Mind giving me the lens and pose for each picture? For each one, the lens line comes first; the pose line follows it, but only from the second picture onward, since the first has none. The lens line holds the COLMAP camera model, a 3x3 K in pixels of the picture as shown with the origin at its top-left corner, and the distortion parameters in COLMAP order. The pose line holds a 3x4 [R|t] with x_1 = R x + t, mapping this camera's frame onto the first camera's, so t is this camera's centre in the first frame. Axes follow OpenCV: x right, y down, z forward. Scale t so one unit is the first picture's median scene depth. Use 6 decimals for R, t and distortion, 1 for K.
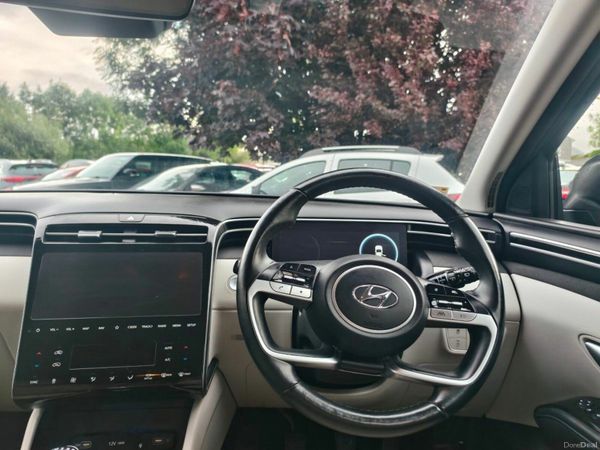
lens RADIAL K [[426.0, 0, 300.3], [0, 426.0, 214.4], [0, 0, 1]] dist [0.001156, 0.000153]
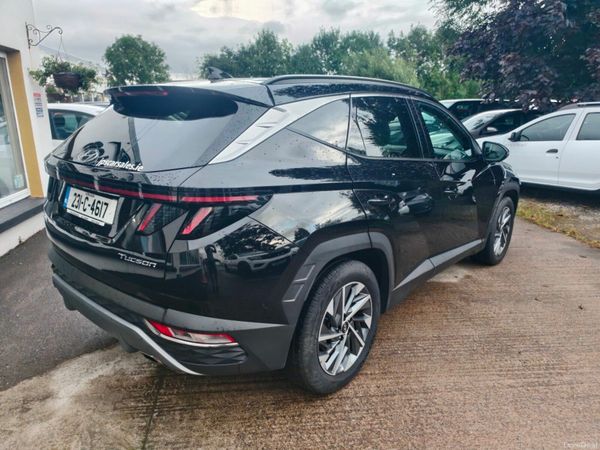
lens RADIAL K [[423.8, 0, 300.0], [0, 423.8, 225.0], [0, 0, 1]] dist [0.006509, 0.005441]
pose [[0.720105, 0.170960, -0.672474, 0.062695], [-0.045104, 0.978655, 0.200500, -0.002329], [0.692397, -0.114049, 0.712446, -0.090816]]
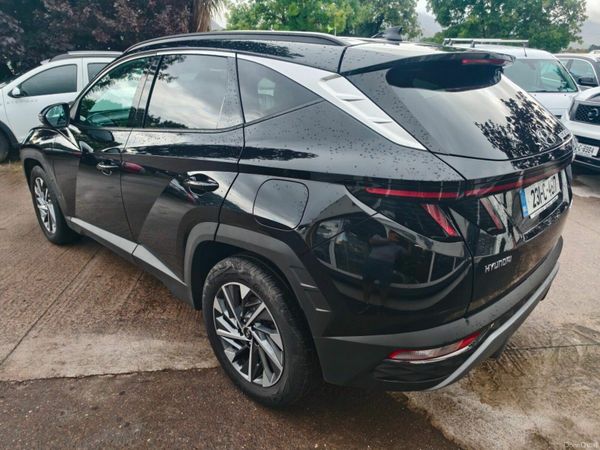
lens RADIAL K [[426.0, 0, 300.3], [0, 426.0, 214.4], [0, 0, 1]] dist [0.001156, 0.000153]
pose [[0.722343, -0.239103, 0.648883, -0.067630], [0.045837, 0.952815, 0.300071, -0.007077], [-0.690014, -0.187011, 0.699219, -0.085214]]
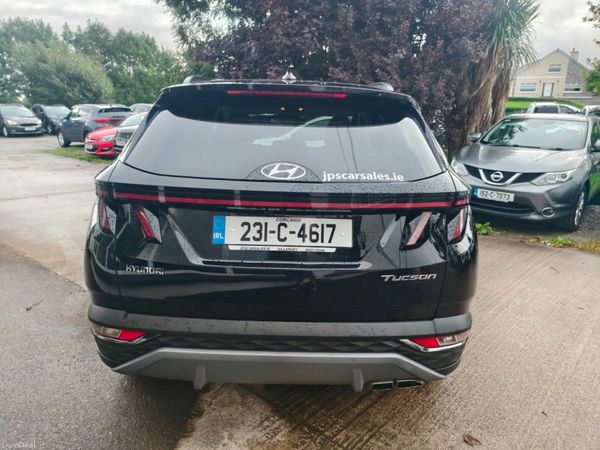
lens RADIAL K [[426.0, 0, 300.3], [0, 426.0, 214.4], [0, 0, 1]] dist [0.001156, 0.000153]
pose [[0.999030, 0.015829, -0.041082, -0.001108], [-0.009366, 0.988186, 0.152976, -0.000901], [0.043018, -0.152442, 0.987376, -0.116954]]
